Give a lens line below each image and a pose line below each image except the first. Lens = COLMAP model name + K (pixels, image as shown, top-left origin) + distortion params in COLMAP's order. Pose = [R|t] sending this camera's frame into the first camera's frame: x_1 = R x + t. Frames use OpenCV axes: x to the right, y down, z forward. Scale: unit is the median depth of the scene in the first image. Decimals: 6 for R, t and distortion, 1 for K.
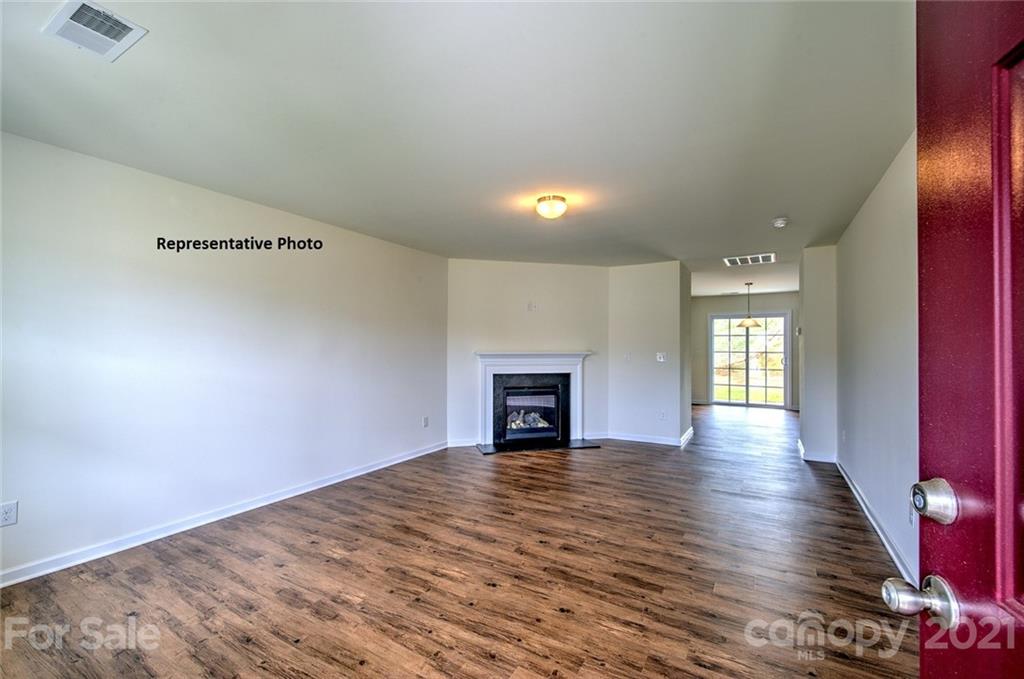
lens RADIAL K [[435.3, 0, 508.9], [0, 435.3, 341.7], [0, 0, 1]] dist [0.003770, -0.001724]
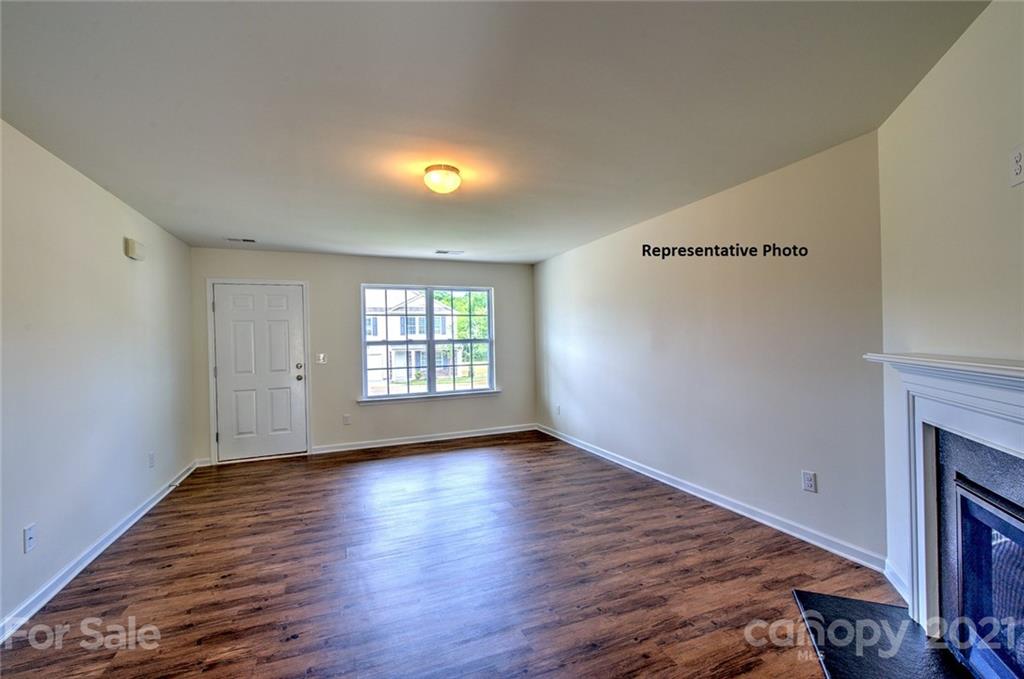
lens RADIAL K [[435.3, 0, 511.8], [0, 435.3, 342.2], [0, 0, 1]] dist [0.003770, -0.001724]
pose [[-0.601065, 0.016868, -0.799022, 0.590696], [0.029966, 0.999550, -0.001440, 0.006956], [0.798638, -0.024809, -0.601300, 1.377796]]
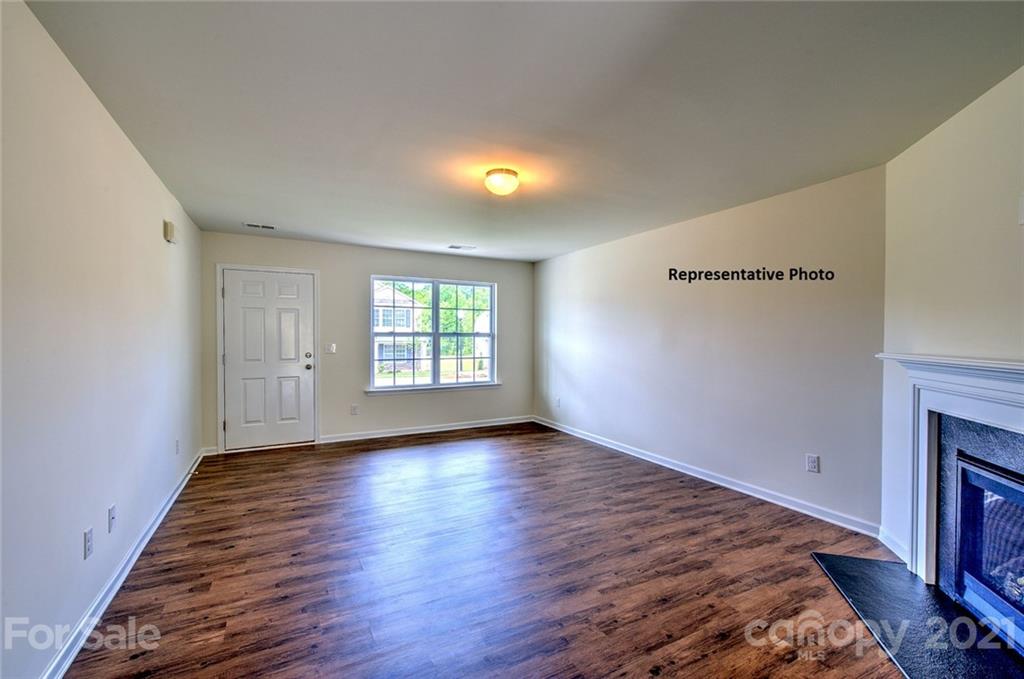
lens RADIAL K [[435.3, 0, 511.8], [0, 435.3, 341.5], [0, 0, 1]] dist [0.003770, -0.001724]
pose [[-0.520618, 0.010035, -0.853731, 0.729838], [0.004439, 0.999949, 0.009047, 0.007507], [0.853778, 0.000921, -0.520636, 1.276361]]
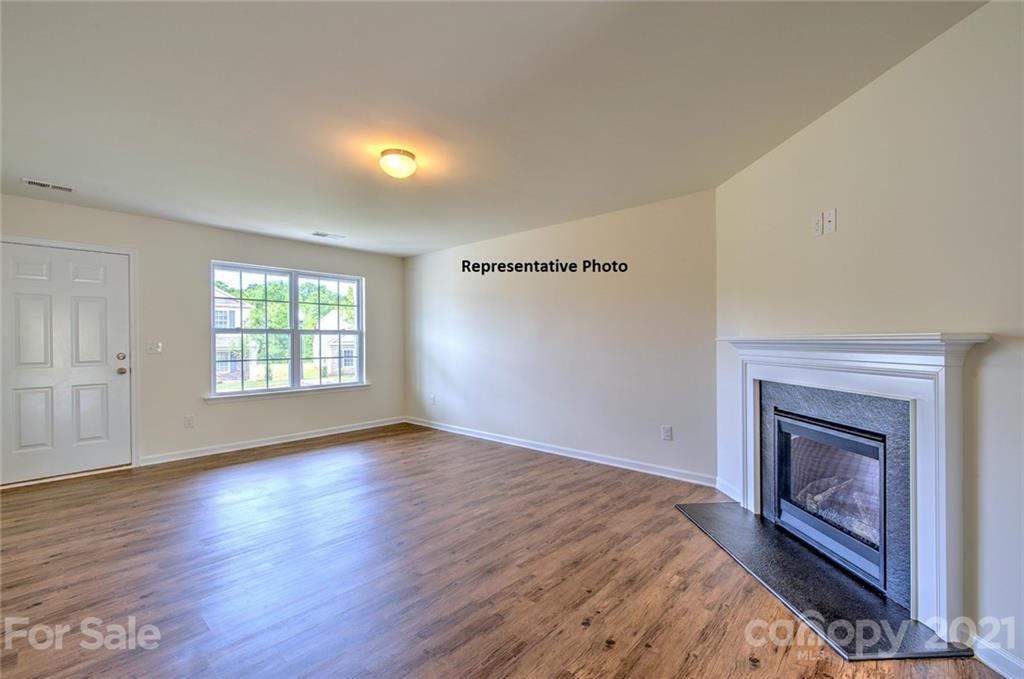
lens RADIAL K [[435.3, 0, 512.5], [0, 435.3, 341.8], [0, 0, 1]] dist [0.003770, -0.001724]
pose [[-0.200746, 0.003780, -0.979636, 0.763151], [0.014294, 0.999897, 0.000929, 0.035859], [0.979539, -0.013816, -0.200779, 1.192975]]
